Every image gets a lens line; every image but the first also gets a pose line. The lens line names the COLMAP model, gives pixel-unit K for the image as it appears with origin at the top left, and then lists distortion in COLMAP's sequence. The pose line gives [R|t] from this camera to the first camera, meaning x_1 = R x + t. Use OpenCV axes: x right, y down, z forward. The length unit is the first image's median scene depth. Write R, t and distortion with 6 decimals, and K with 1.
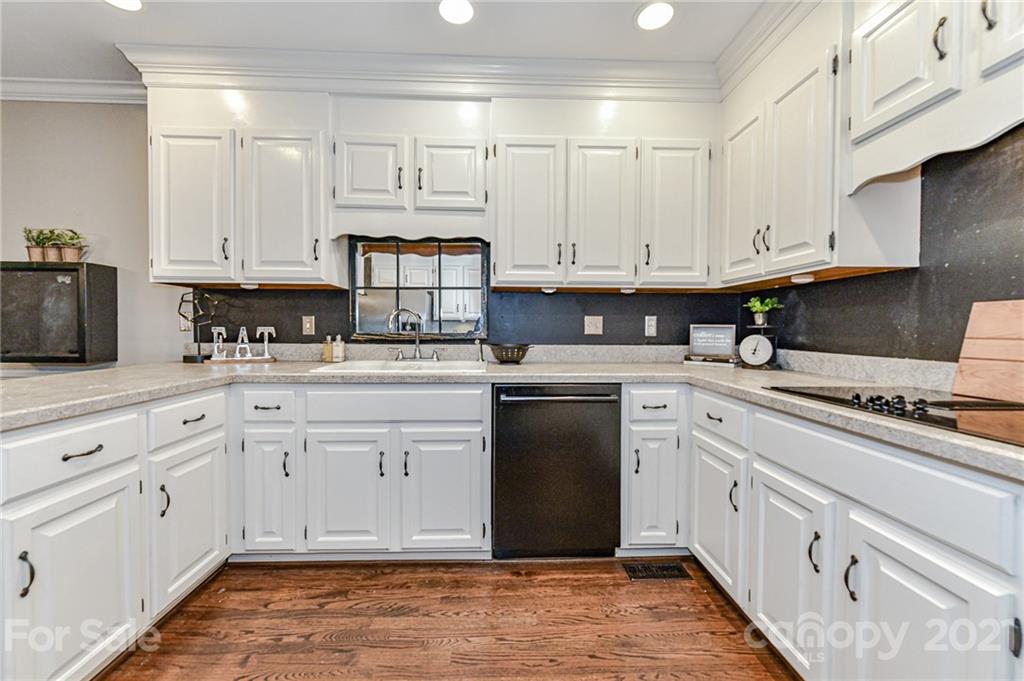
lens RADIAL K [[435.5, 0, 501.3], [0, 435.5, 342.3], [0, 0, 1]] dist [0.009882, -0.000435]
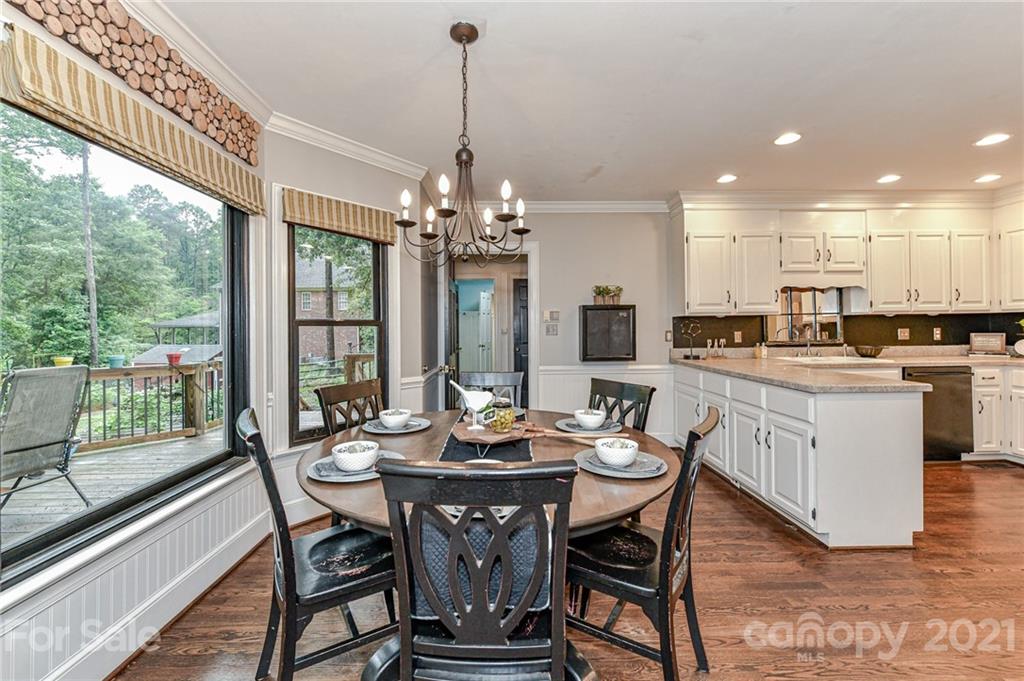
lens RADIAL K [[402.3, 0, 512.6], [0, 402.3, 331.0], [0, 0, 1]] dist [0.002924, -0.001938]
pose [[0.999687, -0.016607, -0.018688, -1.404511], [0.015989, 0.999336, -0.032743, -0.027686], [0.019220, 0.032434, 0.999289, -0.648330]]
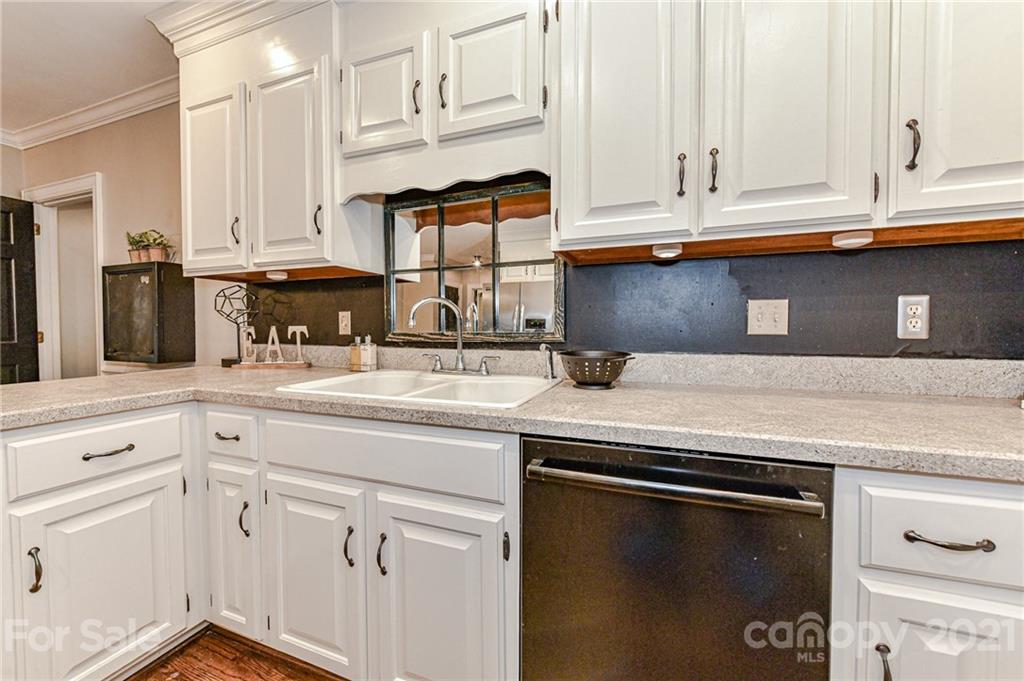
lens RADIAL K [[402.3, 0, 508.5], [0, 402.3, 337.2], [0, 0, 1]] dist [0.002924, -0.001938]
pose [[0.917112, 0.004450, -0.398606, 0.132242], [-0.006079, 0.999978, -0.002822, -0.013674], [0.398584, 0.005011, 0.917118, 0.482592]]
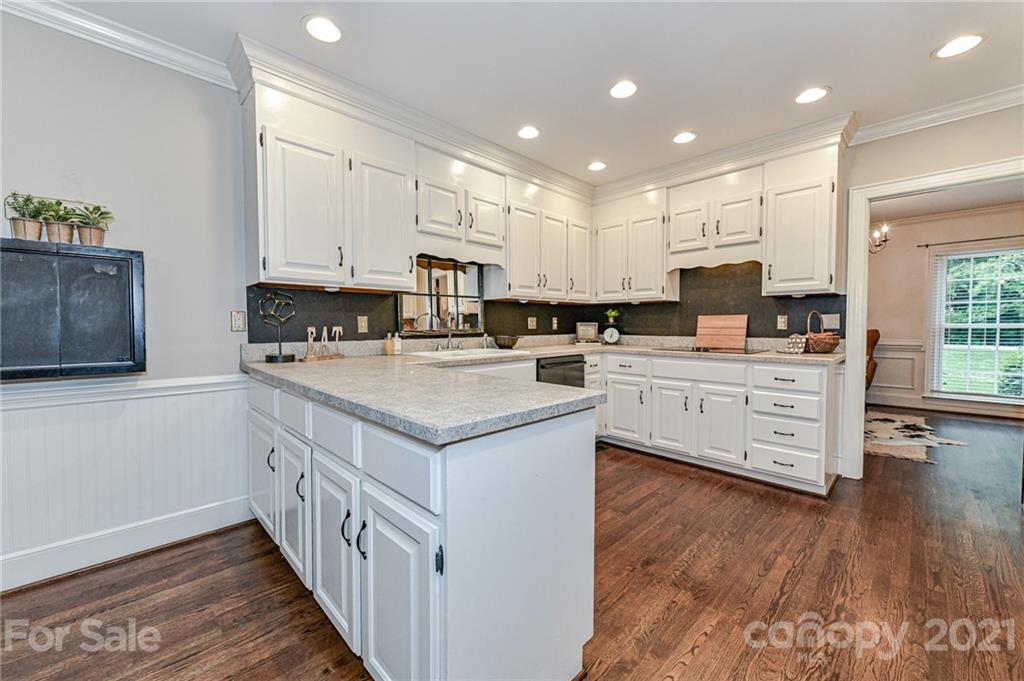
lens RADIAL K [[402.3, 0, 511.4], [0, 402.3, 338.0], [0, 0, 1]] dist [0.002924, -0.001938]
pose [[0.732739, -0.029092, 0.679888, -0.945530], [0.029070, 0.999512, 0.011439, -0.004953], [-0.679889, 0.011383, 0.733227, -0.038365]]
